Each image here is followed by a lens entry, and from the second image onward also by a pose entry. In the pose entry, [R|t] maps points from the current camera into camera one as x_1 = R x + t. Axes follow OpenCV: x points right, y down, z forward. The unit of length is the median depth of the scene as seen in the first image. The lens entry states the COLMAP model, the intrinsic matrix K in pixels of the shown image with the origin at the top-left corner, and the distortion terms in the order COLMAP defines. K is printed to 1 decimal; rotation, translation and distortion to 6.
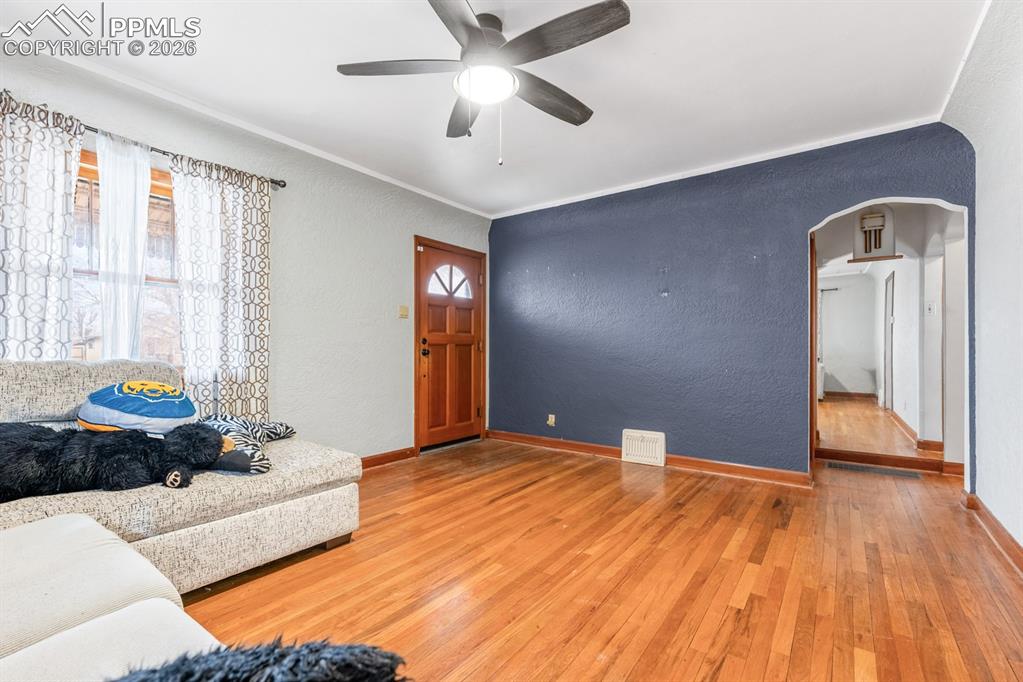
lens RADIAL K [[459.3, 0, 508.8], [0, 459.3, 346.2], [0, 0, 1]] dist [-0.001531, -0.000054]
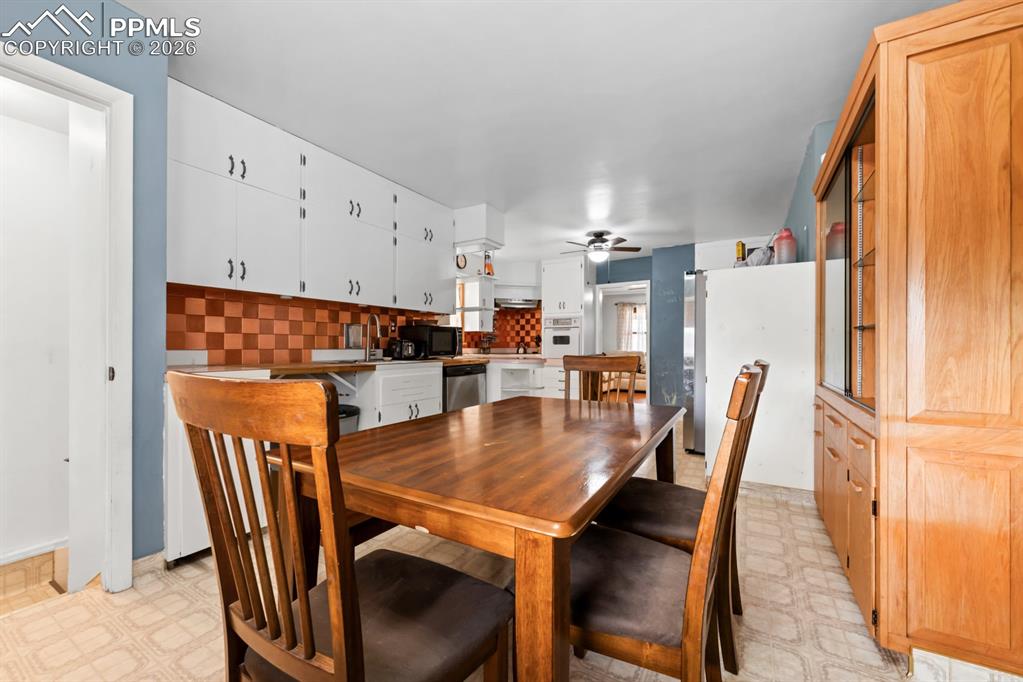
lens RADIAL K [[405.8, 0, 510.6], [0, 405.8, 347.3], [0, 0, 1]] dist [0.001040, -0.000135]
pose [[0.097915, -0.000101, -0.995195, 3.412945], [0.006731, 0.999977, 0.000561, -0.018188], [0.995172, -0.006754, 0.097914, -0.789365]]
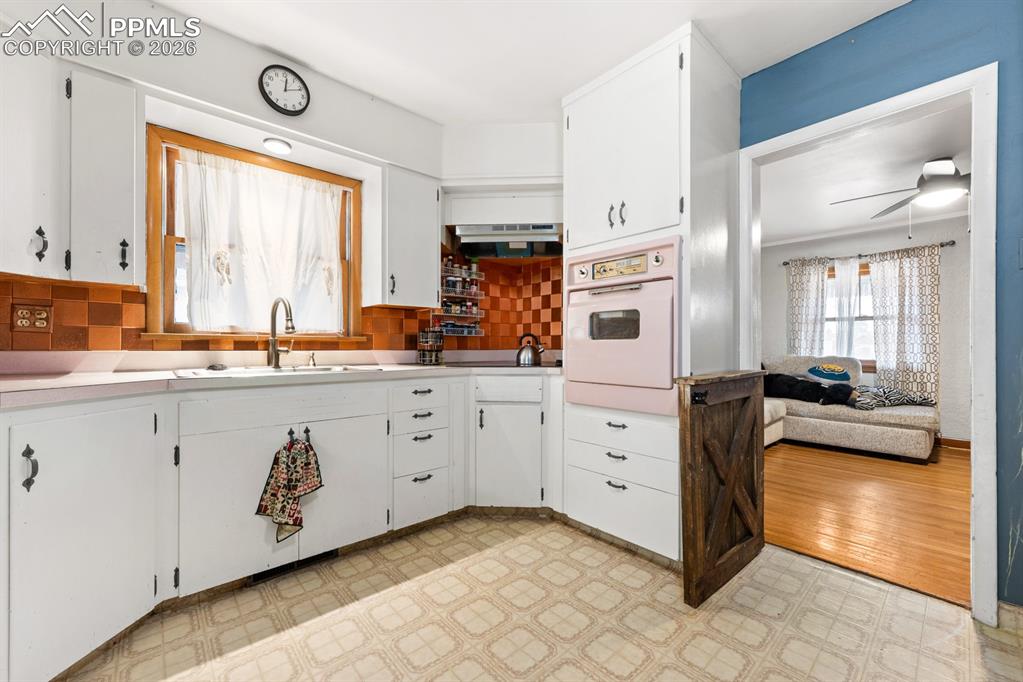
lens RADIAL K [[405.8, 0, 513.6], [0, 405.8, 343.6], [0, 0, 1]] dist [0.001040, -0.000135]
pose [[-0.205590, -0.011820, -0.978567, 1.531281], [0.003274, 0.999913, -0.012765, -0.013586], [0.978633, -0.005828, -0.205534, -0.189866]]
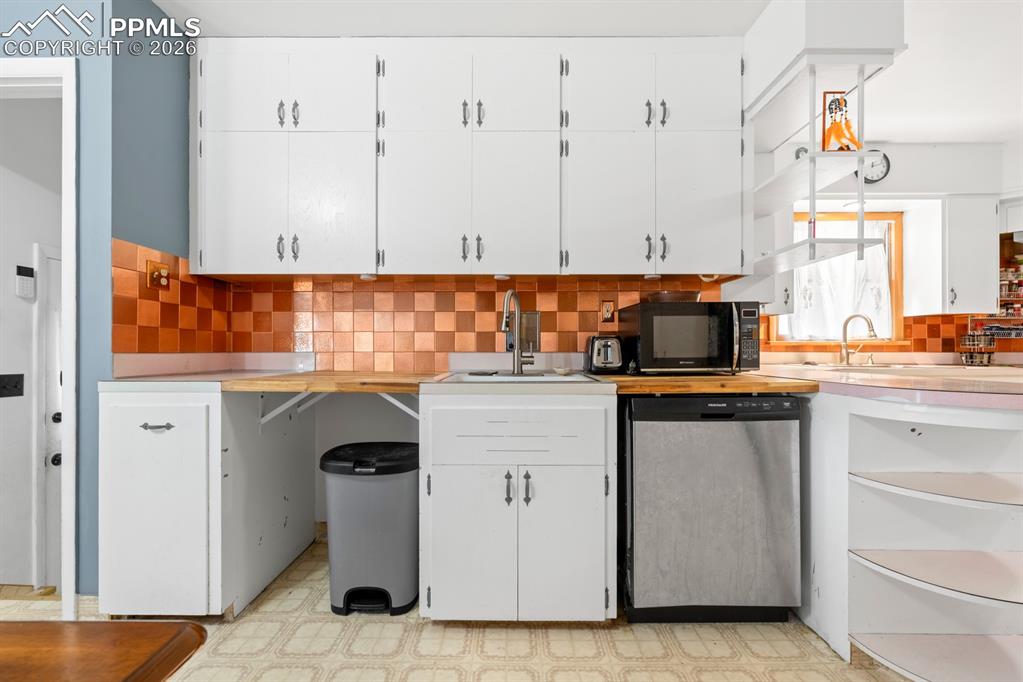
lens RADIAL K [[426.9, 0, 511.8], [0, 426.9, 348.8], [0, 0, 1]] dist [0.000459, 0.000328]
pose [[-0.810371, -0.002615, -0.585911, 2.420598], [0.002265, 0.999969, -0.007596, -0.014697], [0.585912, -0.007483, -0.810340, -0.444092]]
